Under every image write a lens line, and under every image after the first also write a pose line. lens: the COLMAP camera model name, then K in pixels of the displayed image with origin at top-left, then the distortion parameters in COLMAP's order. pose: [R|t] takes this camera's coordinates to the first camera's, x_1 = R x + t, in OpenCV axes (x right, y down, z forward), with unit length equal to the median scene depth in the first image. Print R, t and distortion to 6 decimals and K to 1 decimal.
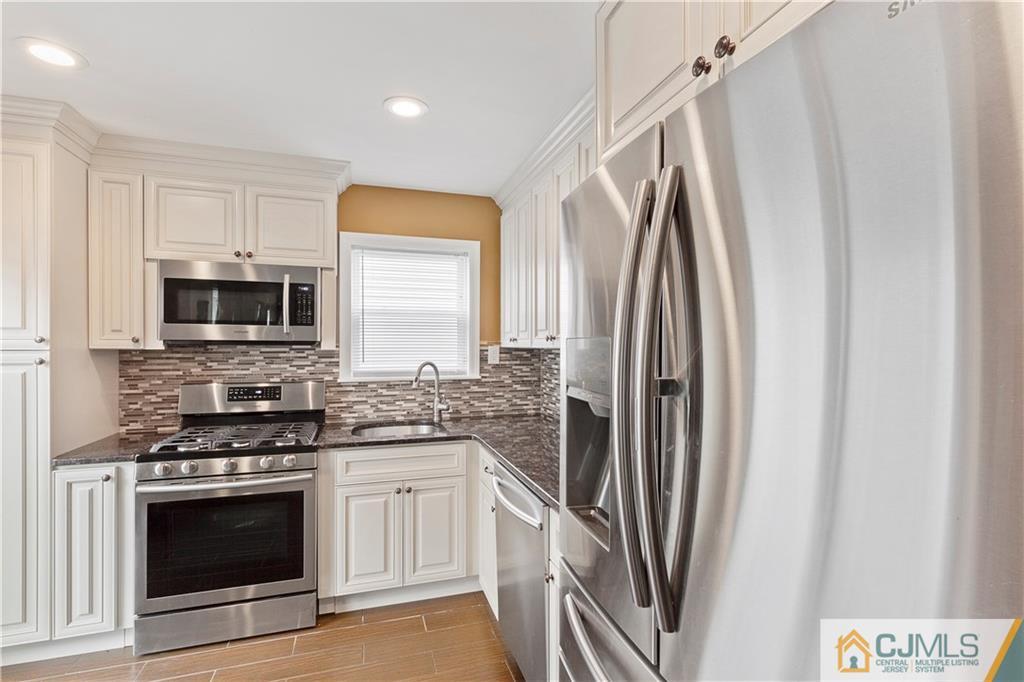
lens RADIAL K [[463.0, 0, 512.1], [0, 463.0, 343.6], [0, 0, 1]] dist [0.000733, 0.000051]
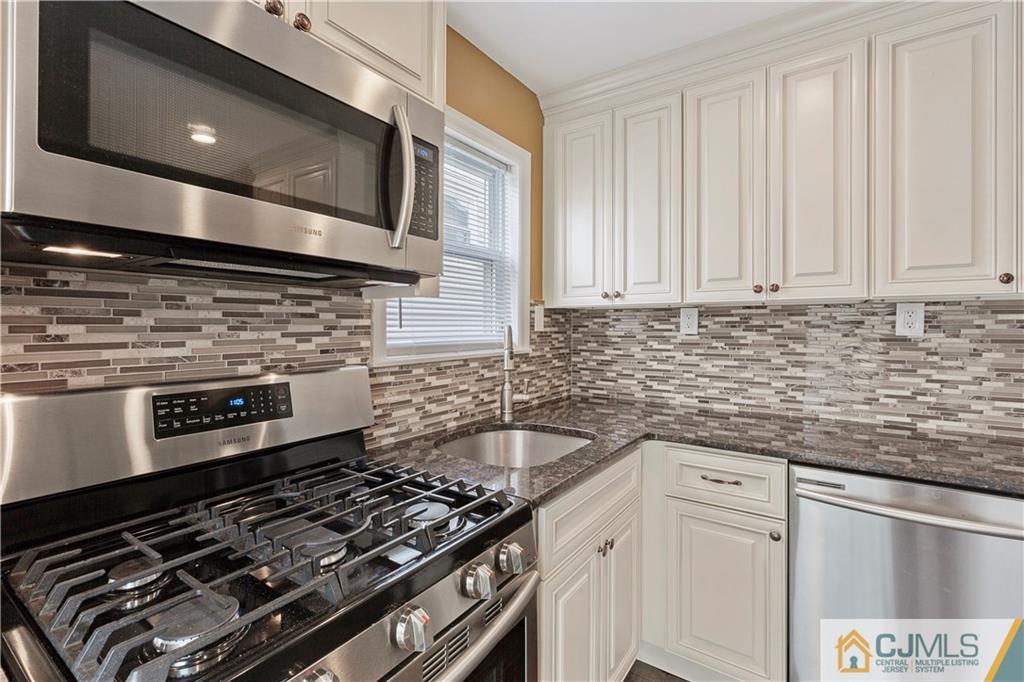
lens RADIAL K [[463.0, 0, 513.8], [0, 463.0, 327.4], [0, 0, 1]] dist [0.000733, 0.000051]
pose [[0.782946, -0.002944, 0.622083, -0.571180], [0.000662, 0.999992, 0.003899, 0.039407], [-0.622090, -0.002640, 0.782941, 0.526454]]
